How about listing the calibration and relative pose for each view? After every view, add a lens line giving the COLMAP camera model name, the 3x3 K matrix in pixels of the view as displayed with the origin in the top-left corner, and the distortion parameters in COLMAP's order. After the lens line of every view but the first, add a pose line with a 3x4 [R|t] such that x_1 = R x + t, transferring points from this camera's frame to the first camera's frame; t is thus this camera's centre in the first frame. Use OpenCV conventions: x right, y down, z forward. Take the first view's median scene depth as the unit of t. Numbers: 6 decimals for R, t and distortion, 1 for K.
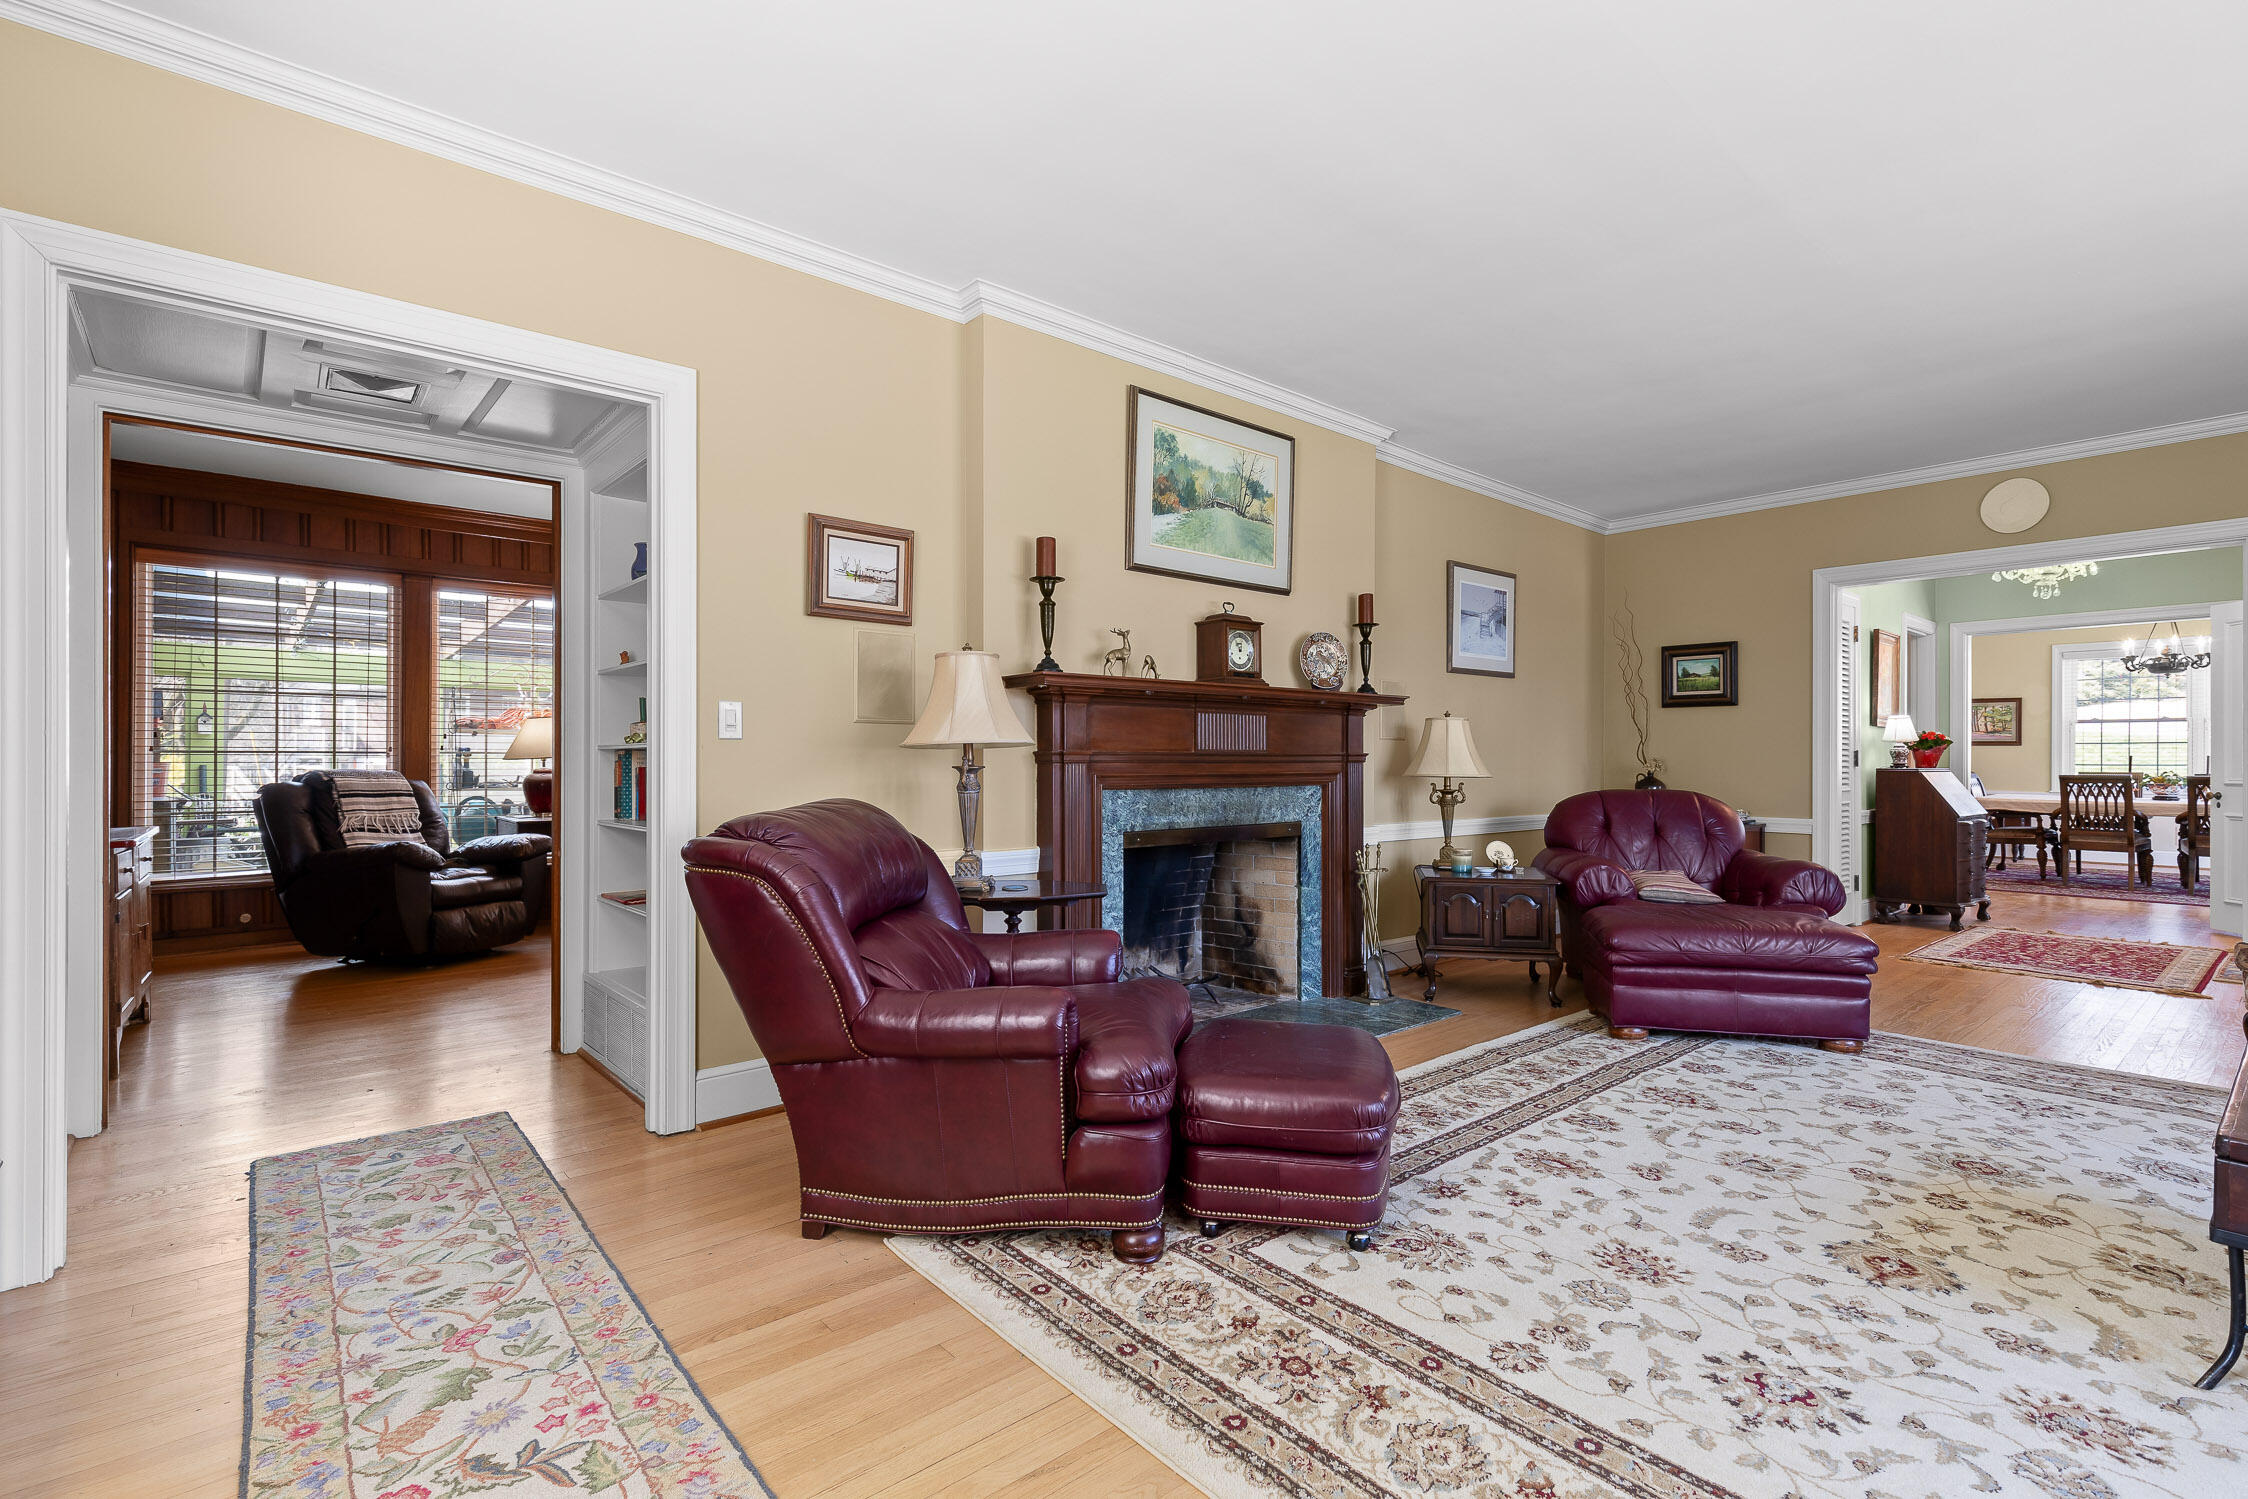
lens RADIAL K [[1031.7, 0, 1125.3], [0, 1031.7, 756.2], [0, 0, 1]] dist [0.003314, -0.000839]
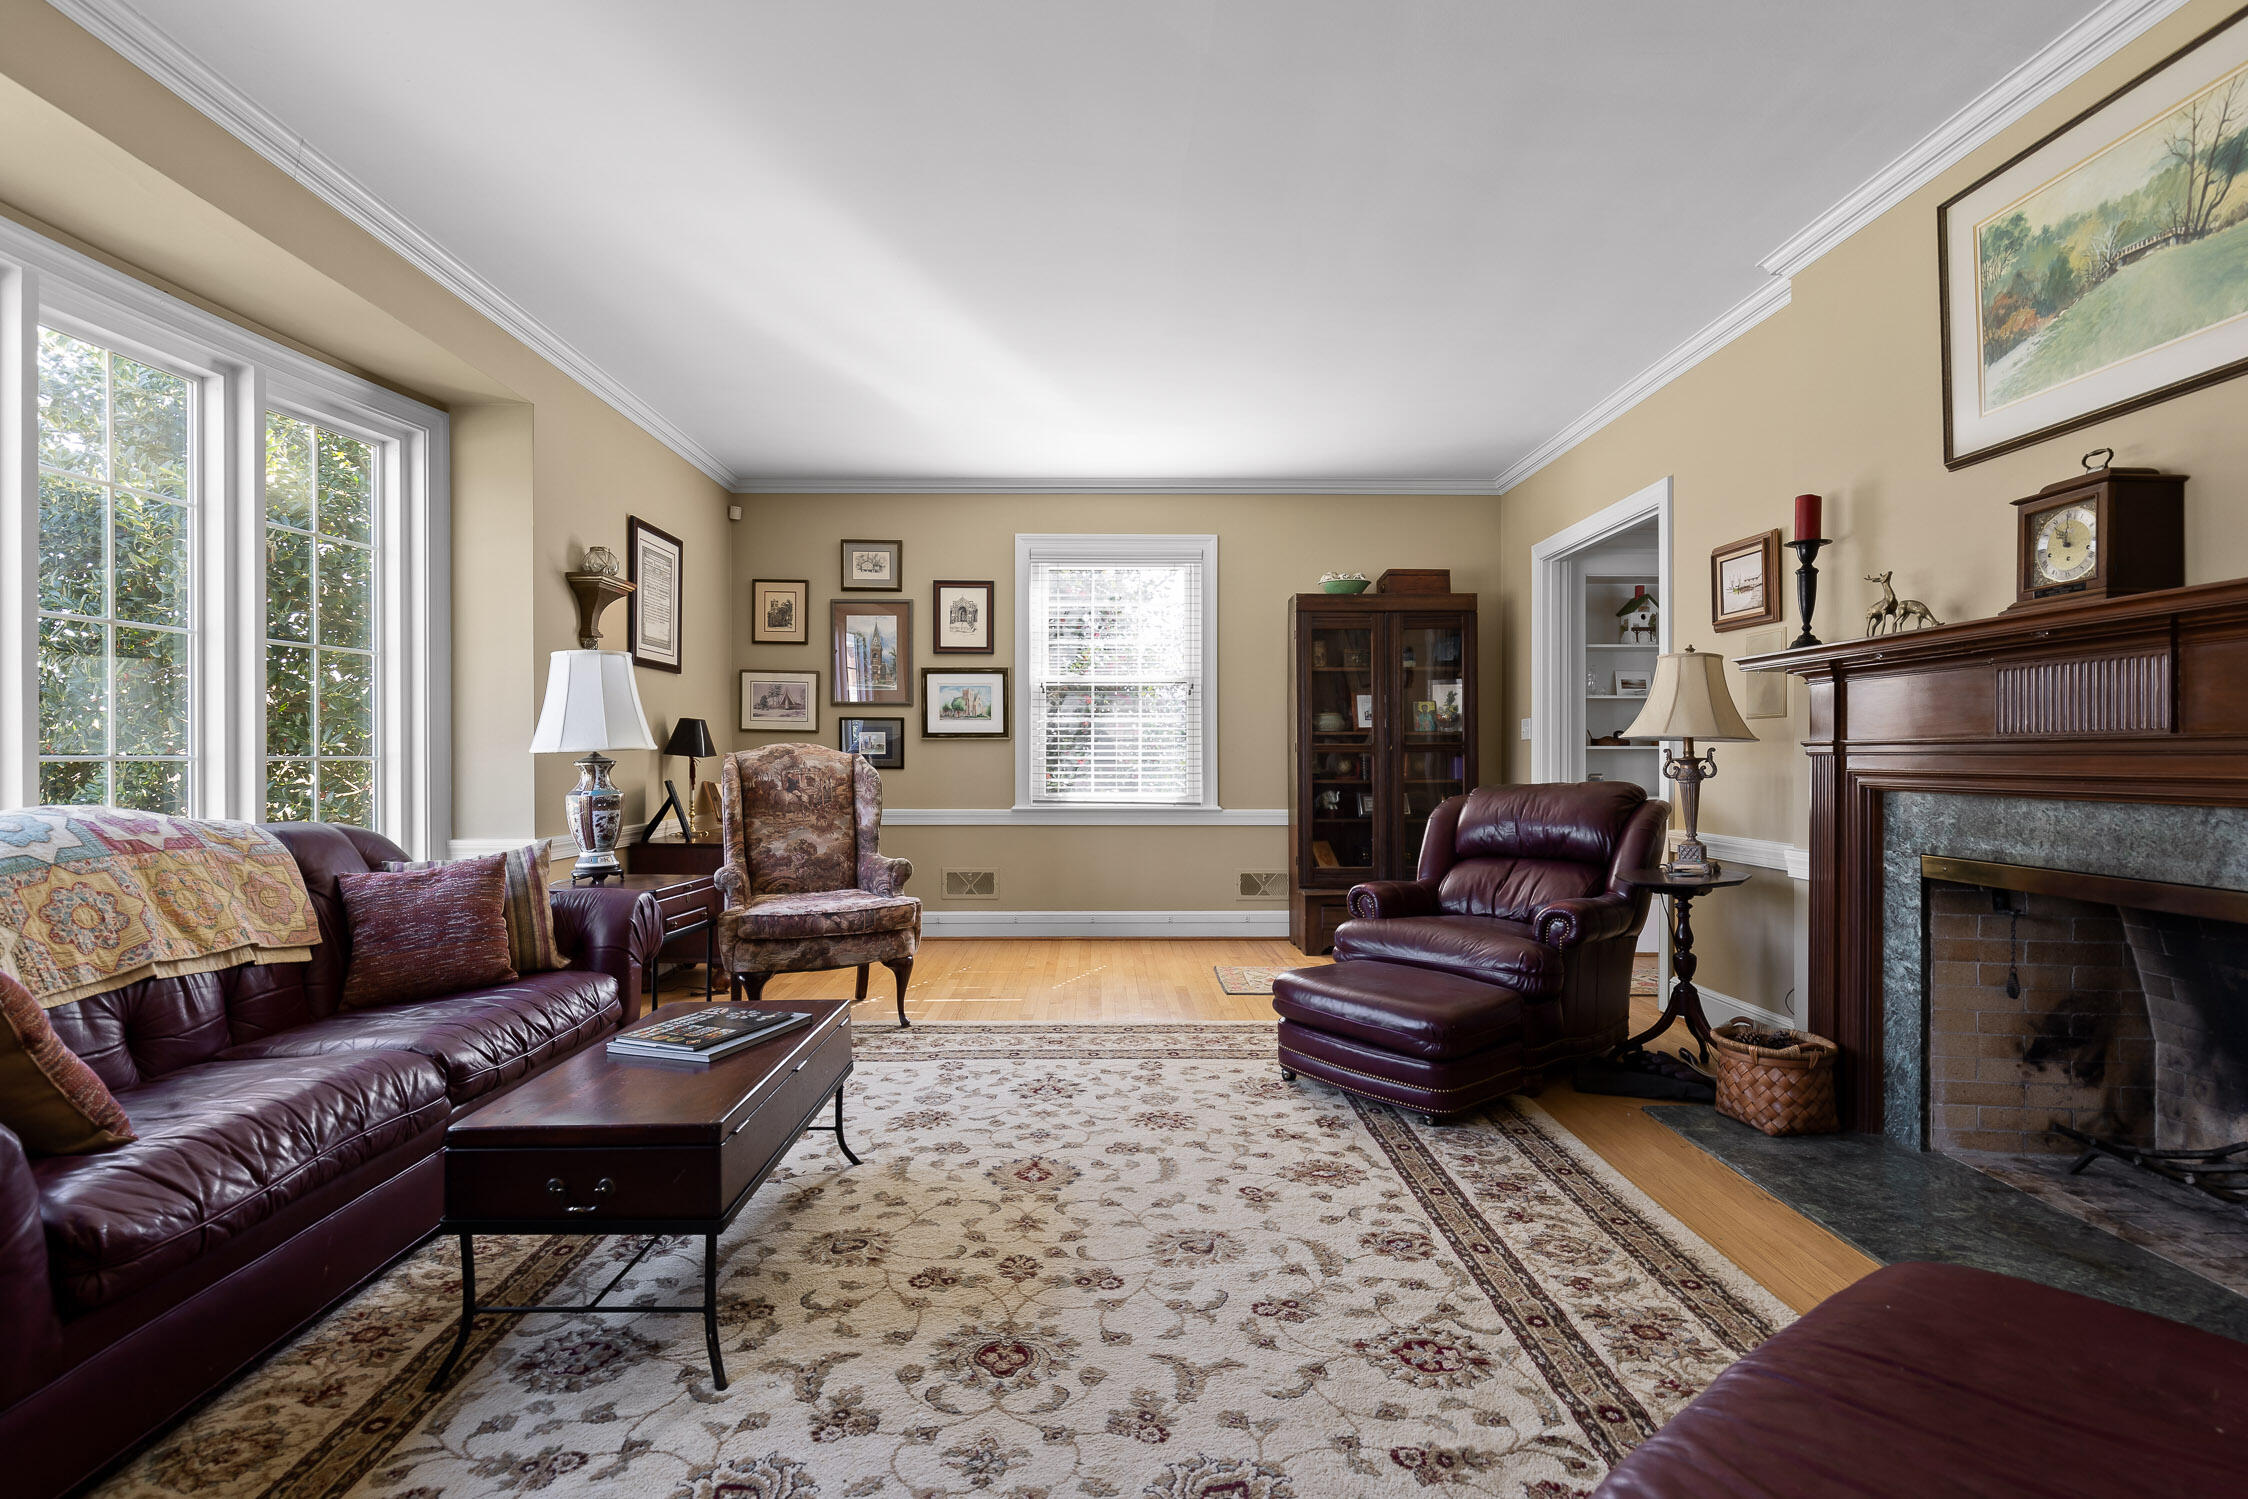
lens RADIAL K [[1064.0, 0, 1116.0], [0, 1064.0, 759.4], [0, 0, 1]] dist [0.000262, -0.000823]
pose [[-0.640566, 0.000698, -0.767903, 0.889761], [0.001640, 0.999999, -0.000459, 0.008660], [0.767901, -0.001553, -0.640566, 1.020456]]
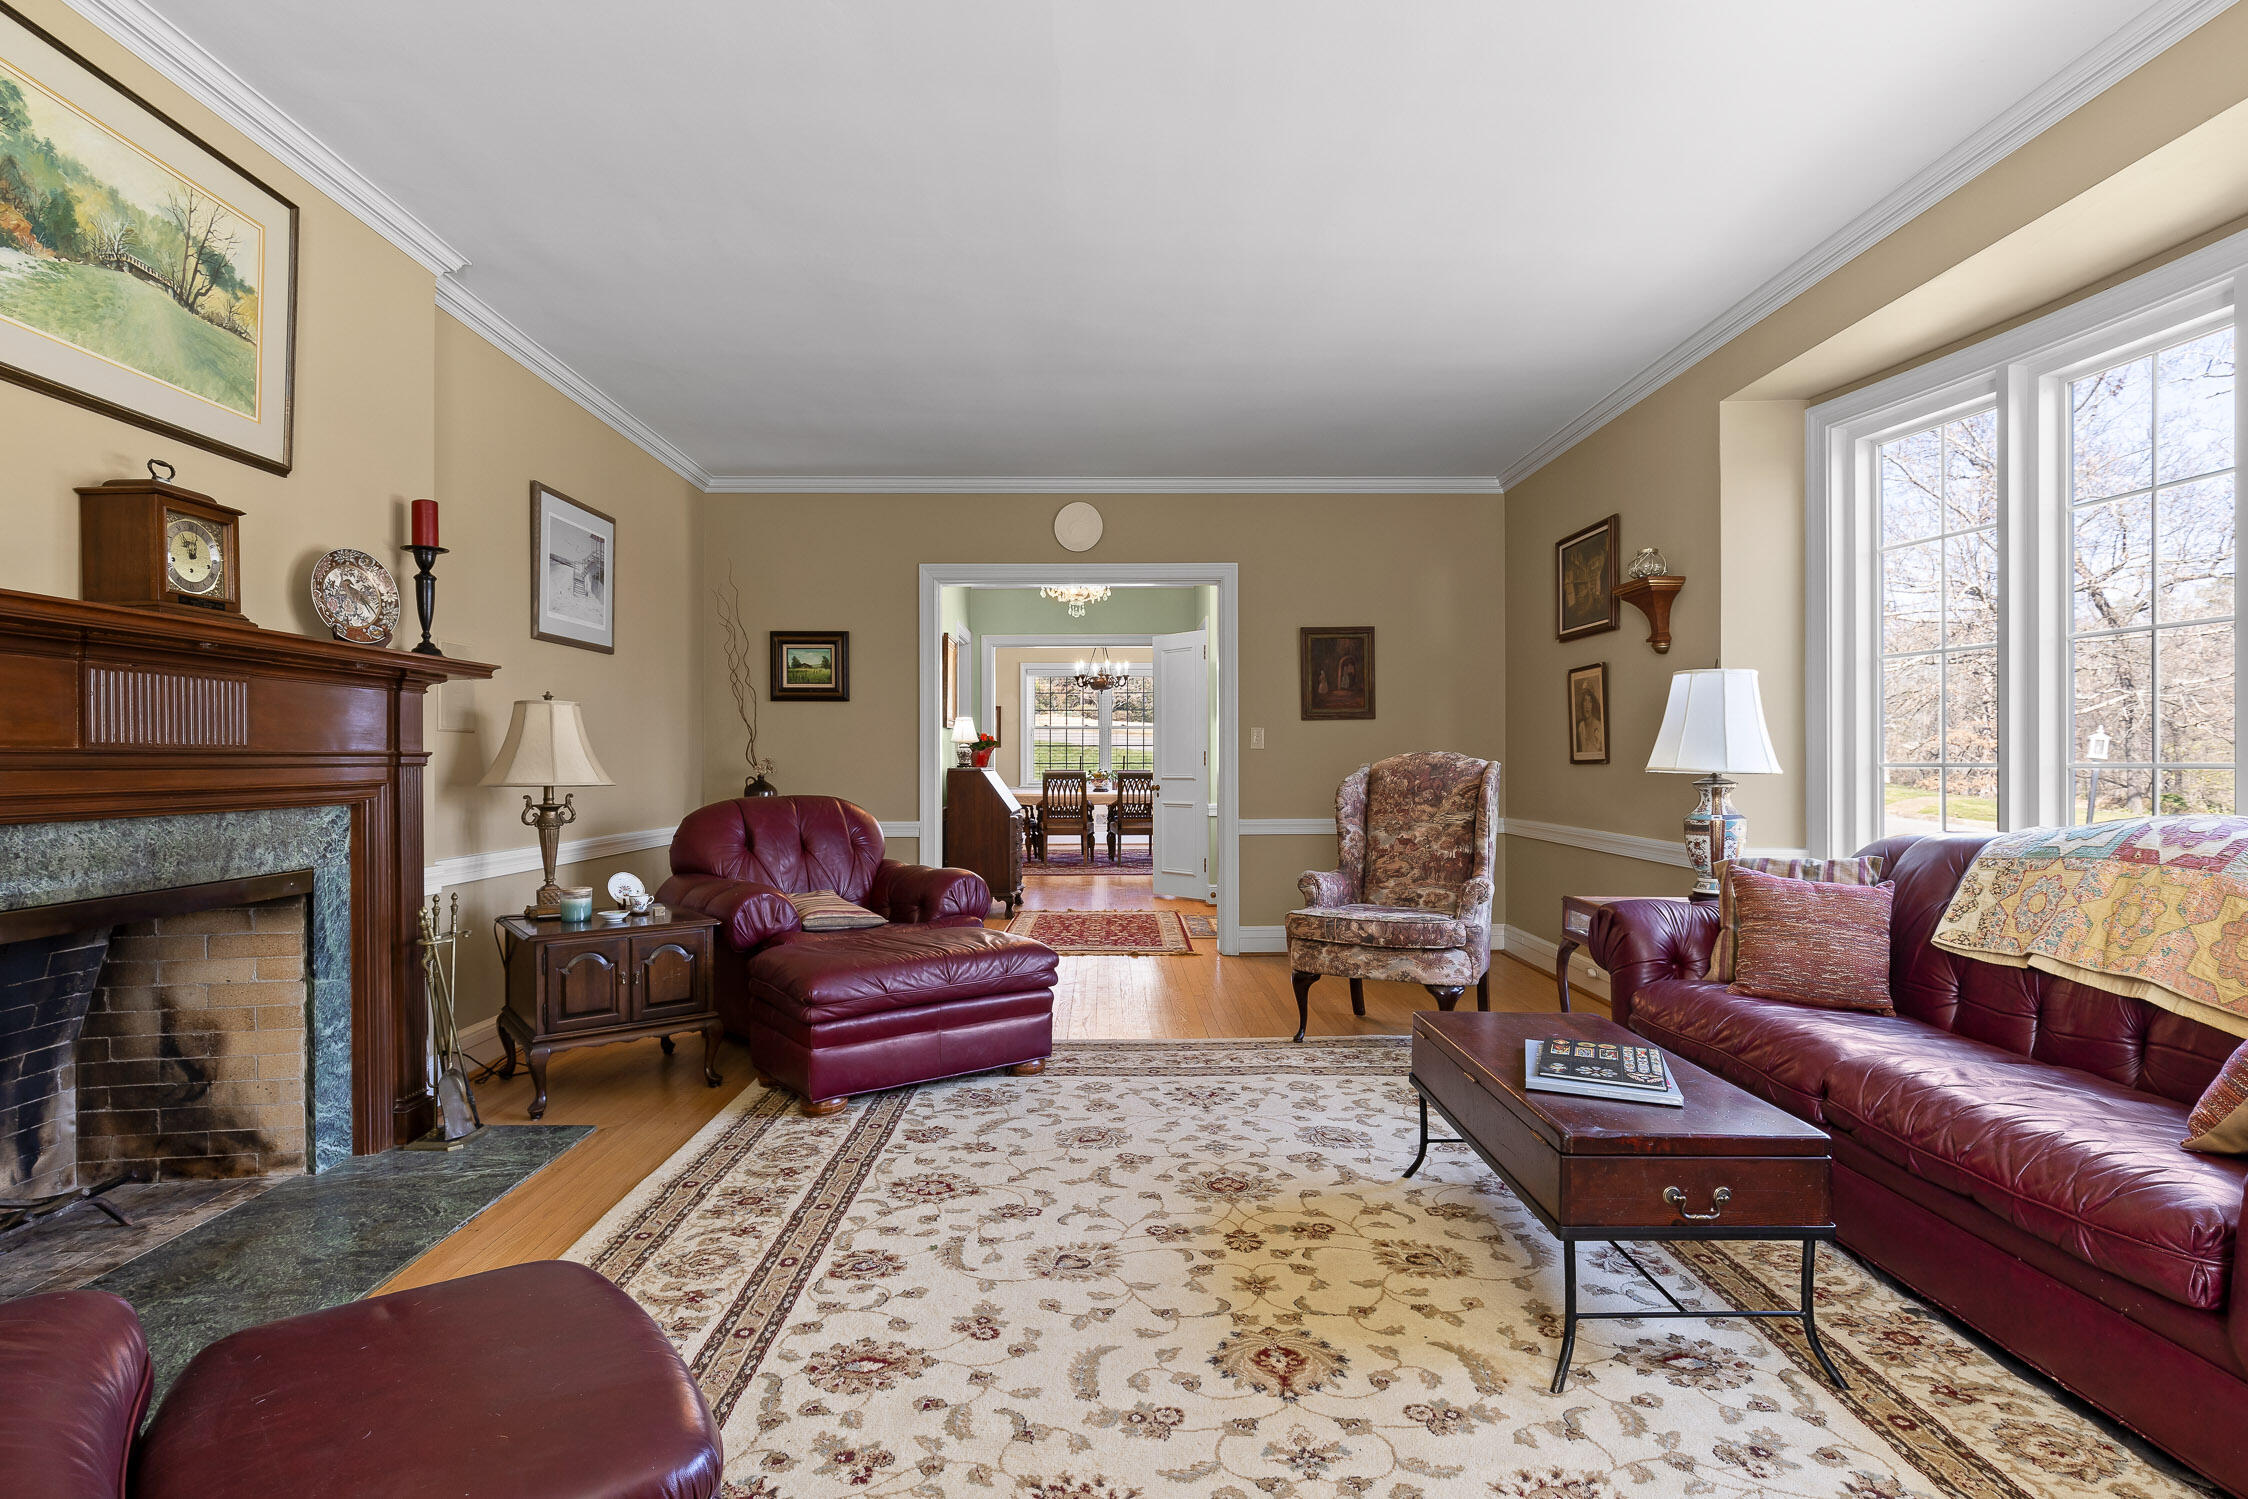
lens RADIAL K [[1110.1, 0, 1112.6], [0, 1110.1, 761.8], [0, 0, 1]] dist [-0.007154, 0.002360]
pose [[0.644559, -0.004331, 0.764543, -0.018903], [0.001053, 0.999988, 0.004777, 0.000672], [-0.764554, -0.002274, 0.644555, 0.287061]]
